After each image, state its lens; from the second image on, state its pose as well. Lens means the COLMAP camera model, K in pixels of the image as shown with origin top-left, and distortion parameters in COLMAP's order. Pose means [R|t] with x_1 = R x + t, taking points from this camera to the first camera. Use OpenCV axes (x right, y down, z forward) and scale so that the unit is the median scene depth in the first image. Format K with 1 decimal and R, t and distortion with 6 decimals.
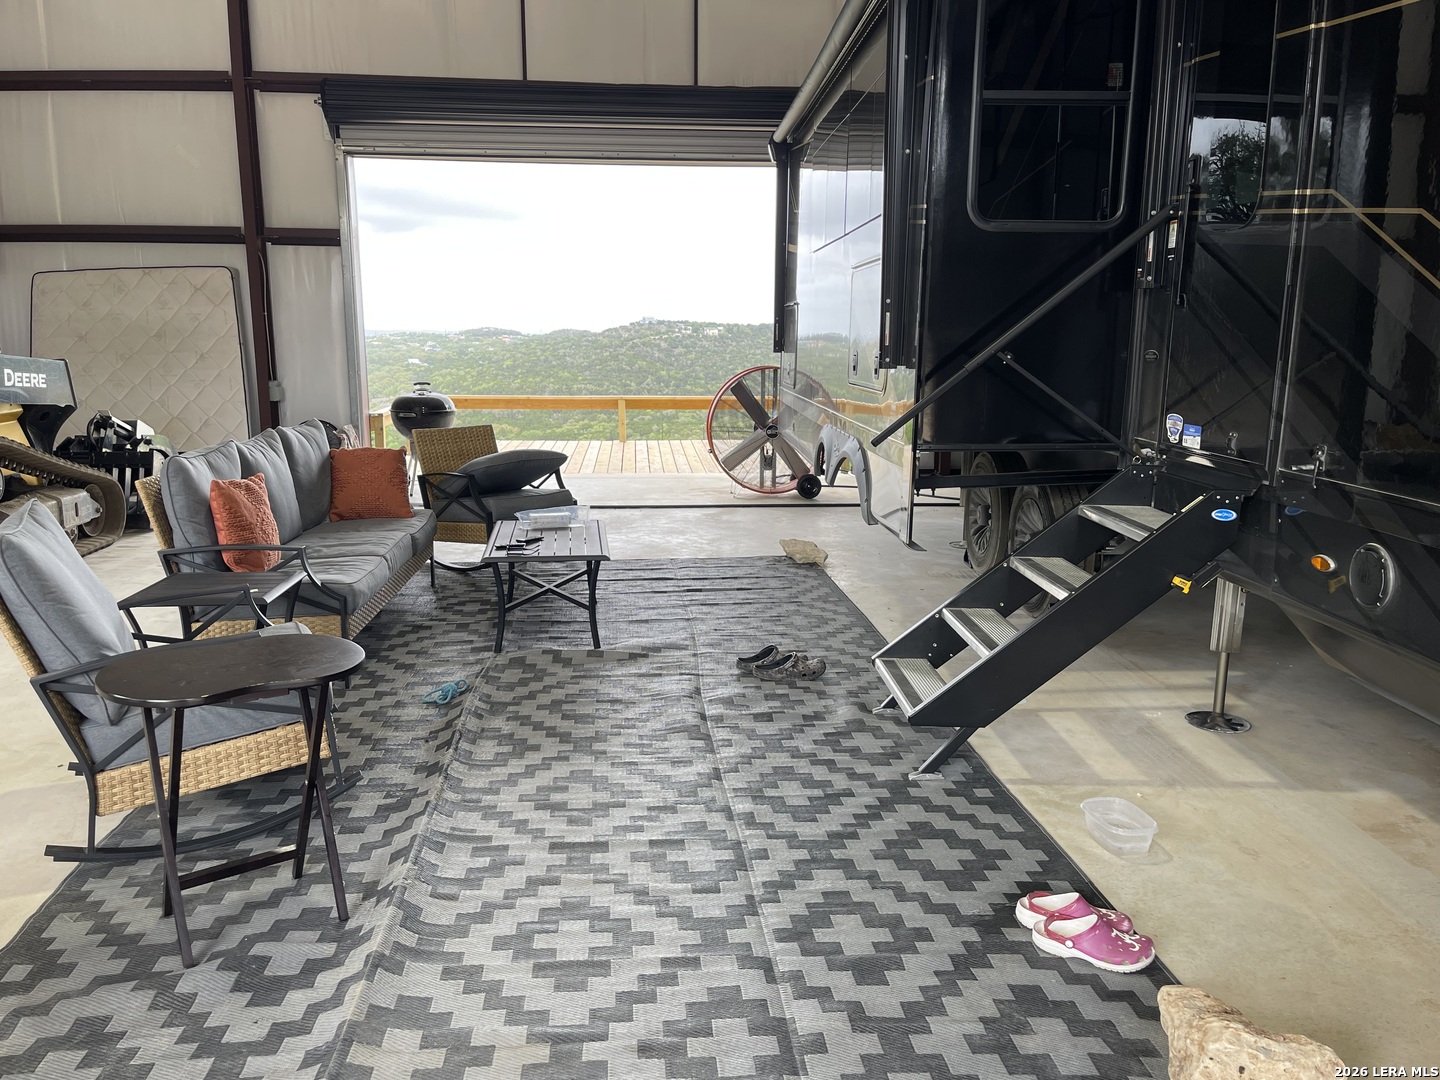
lens RADIAL K [[1122.8, 0, 724.5], [0, 1122.8, 547.1], [0, 0, 1]] dist [0.011442, -0.001957]
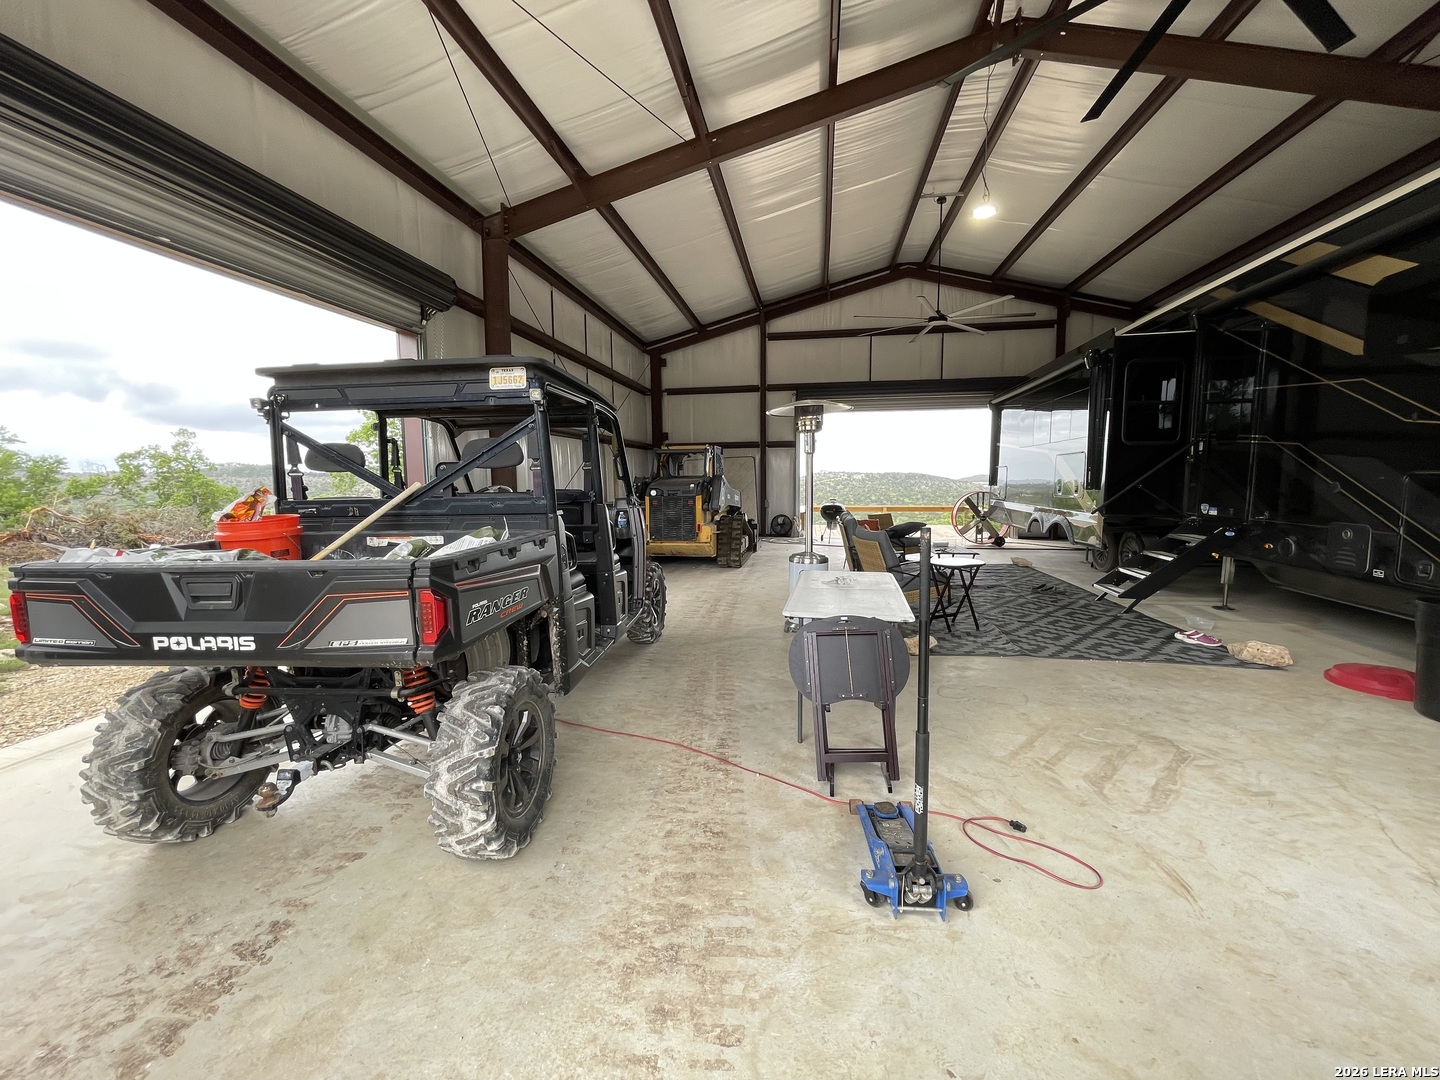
lens RADIAL K [[582.5, 0, 724.1], [0, 582.5, 537.7], [0, 0, 1]] dist [0.000371, -0.002313]
pose [[0.972396, 0.008000, -0.233198, -0.451111], [-0.028227, 0.996106, -0.083529, 0.128007], [0.231622, 0.087806, 0.968835, -0.742513]]
